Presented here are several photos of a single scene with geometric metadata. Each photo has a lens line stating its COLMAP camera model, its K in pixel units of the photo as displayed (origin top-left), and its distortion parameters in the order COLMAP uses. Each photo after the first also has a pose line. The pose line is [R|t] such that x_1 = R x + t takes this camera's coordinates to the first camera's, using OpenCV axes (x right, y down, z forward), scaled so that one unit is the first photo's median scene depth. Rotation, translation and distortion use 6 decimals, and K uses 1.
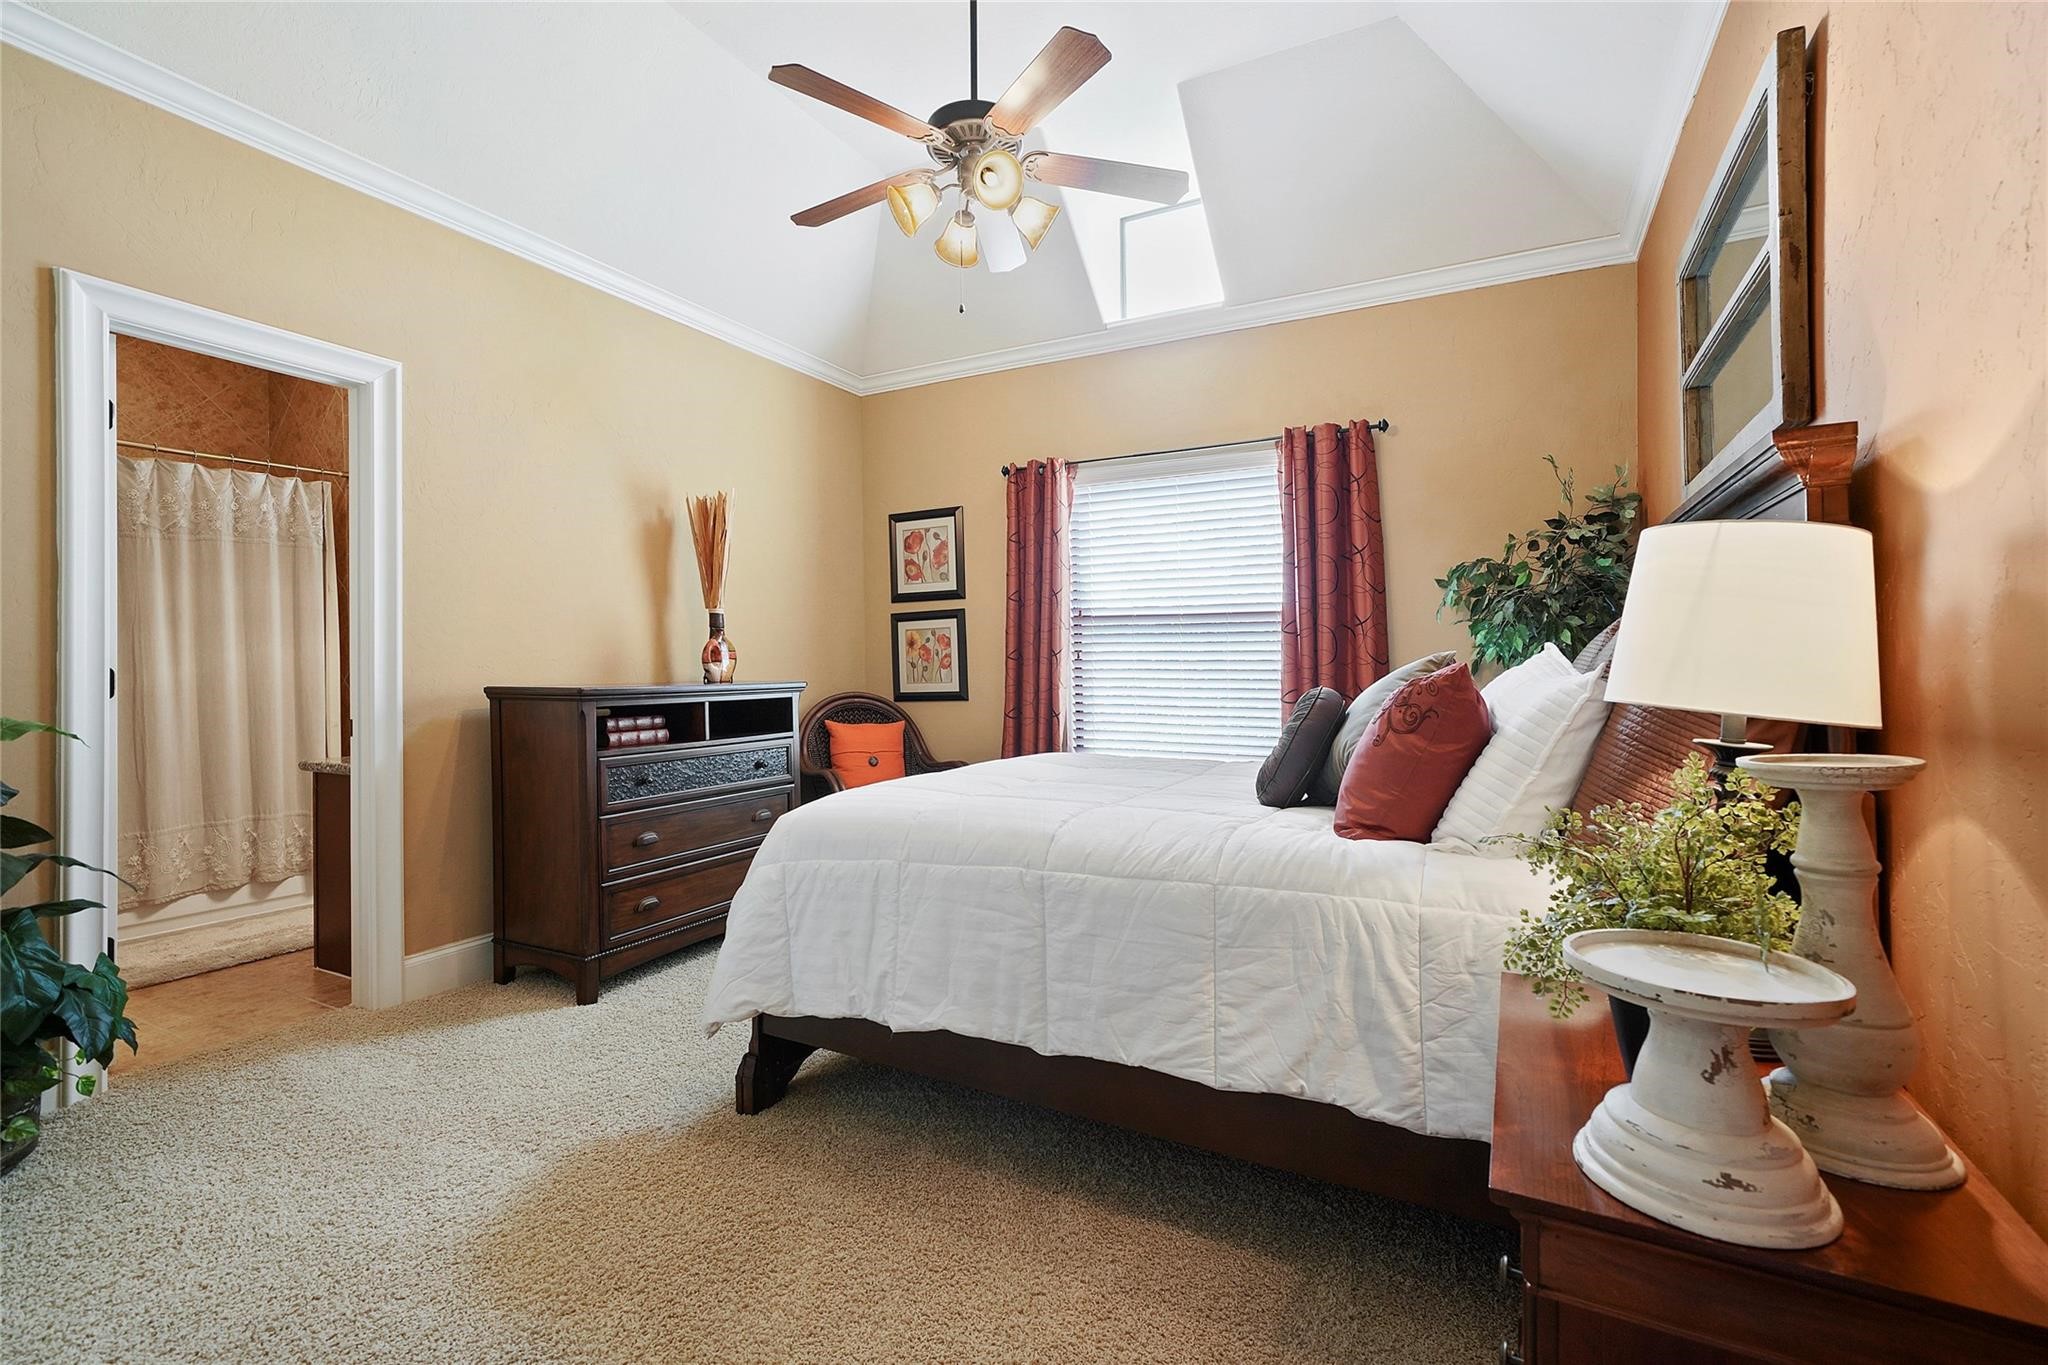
lens RADIAL K [[907.2, 0, 1021.5], [0, 907.2, 678.5], [0, 0, 1]] dist [0.012565, 0.000382]
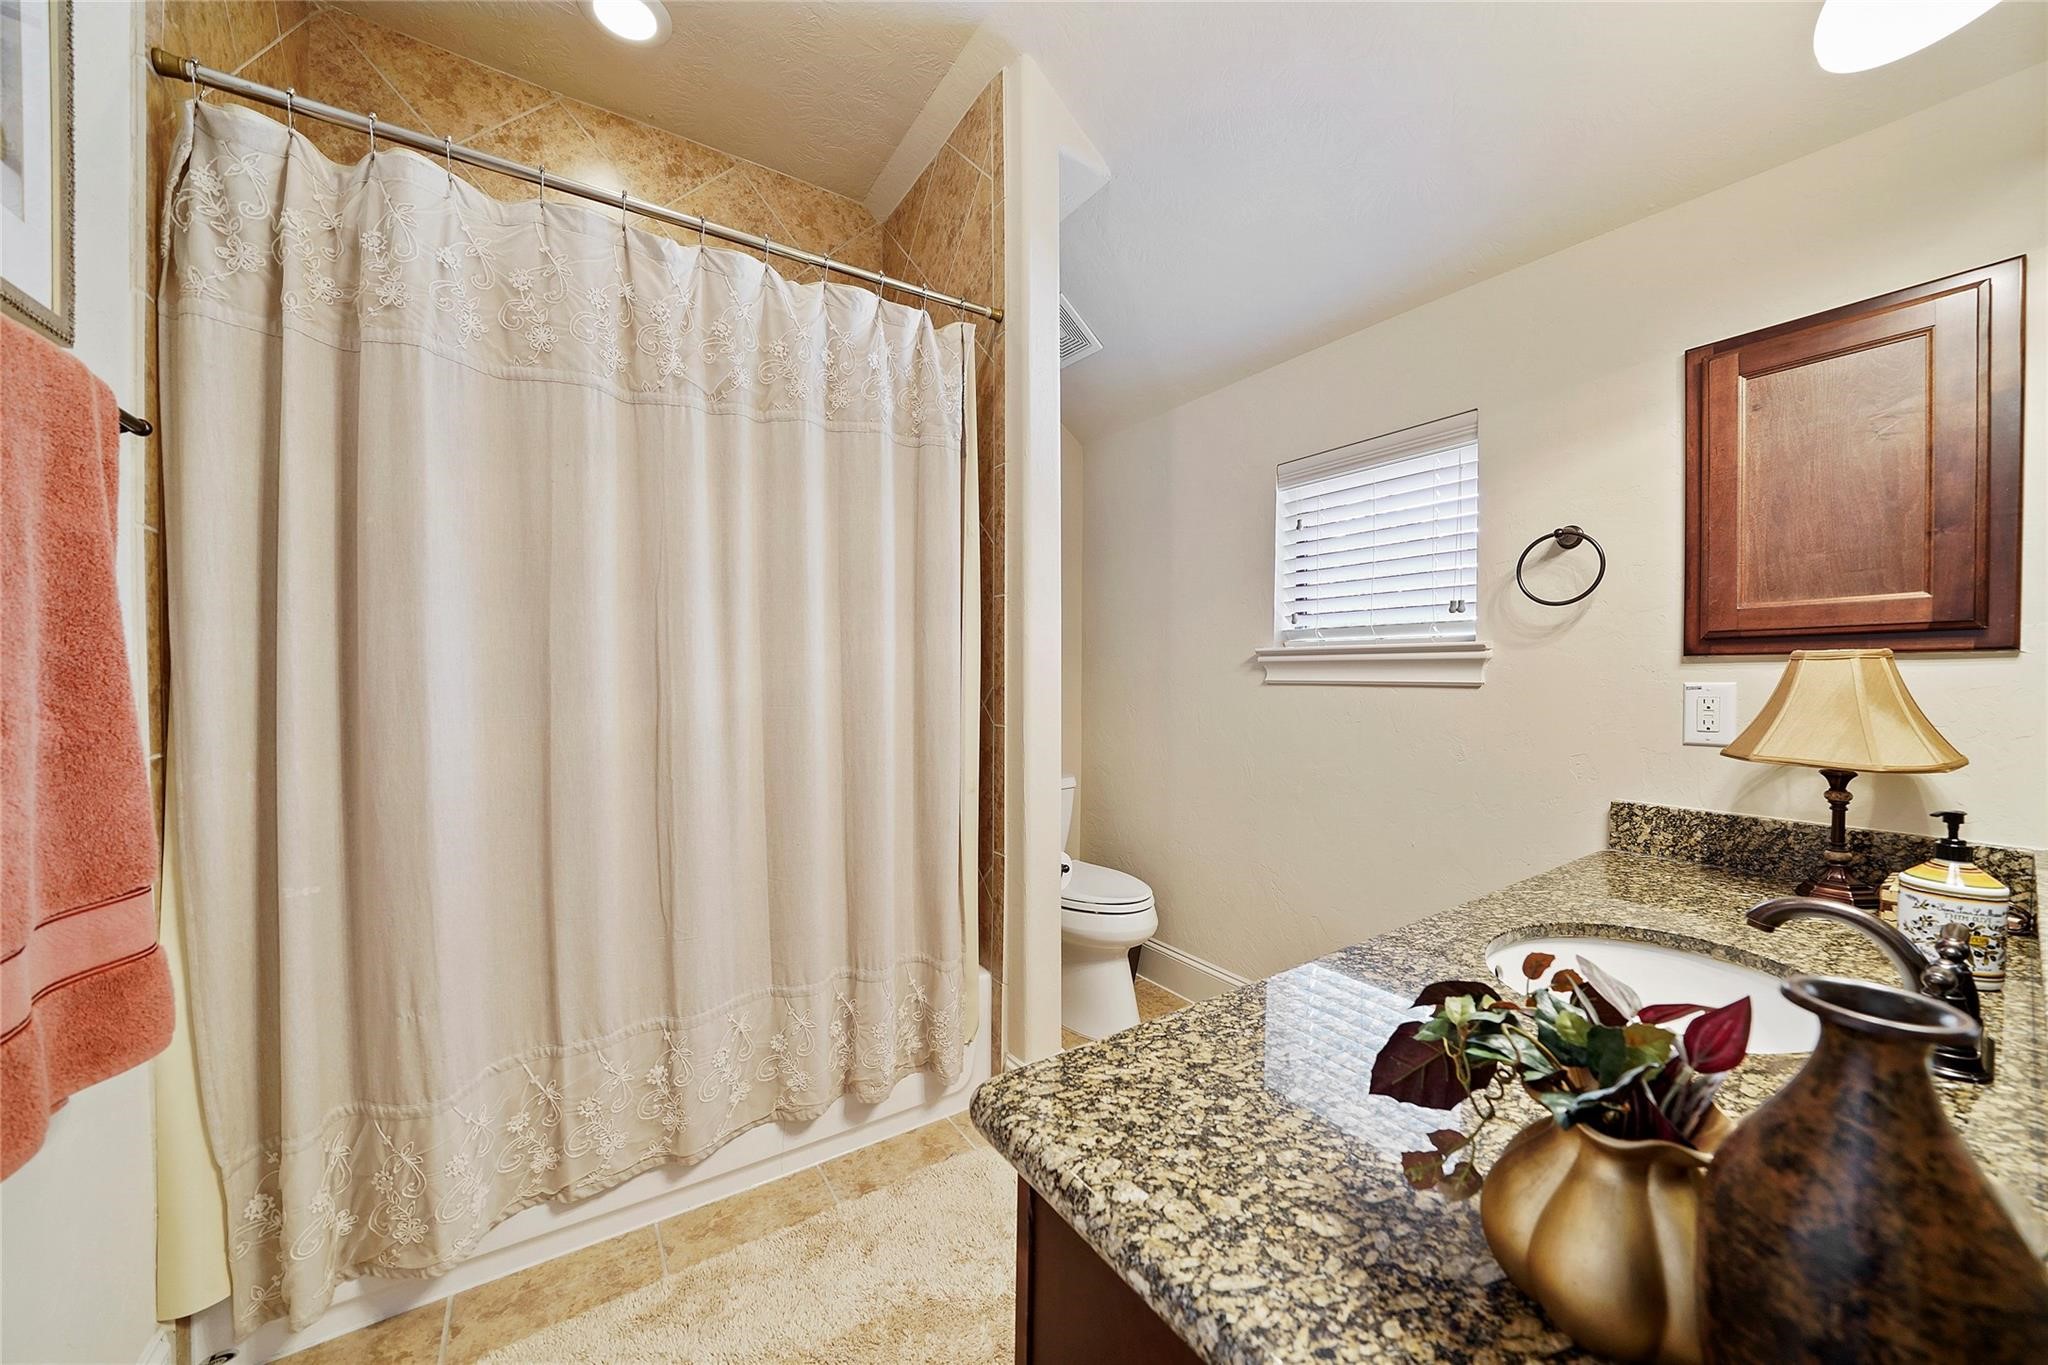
lens RADIAL K [[723.9, 0, 1024.1], [0, 723.9, 691.8], [0, 0, 1]] dist [-0.001720, -0.000026]
pose [[0.882635, 0.010863, -0.469934, -0.573332], [-0.013733, 0.999902, -0.002679, -0.005526], [0.469859, 0.008818, 0.882697, 0.699084]]
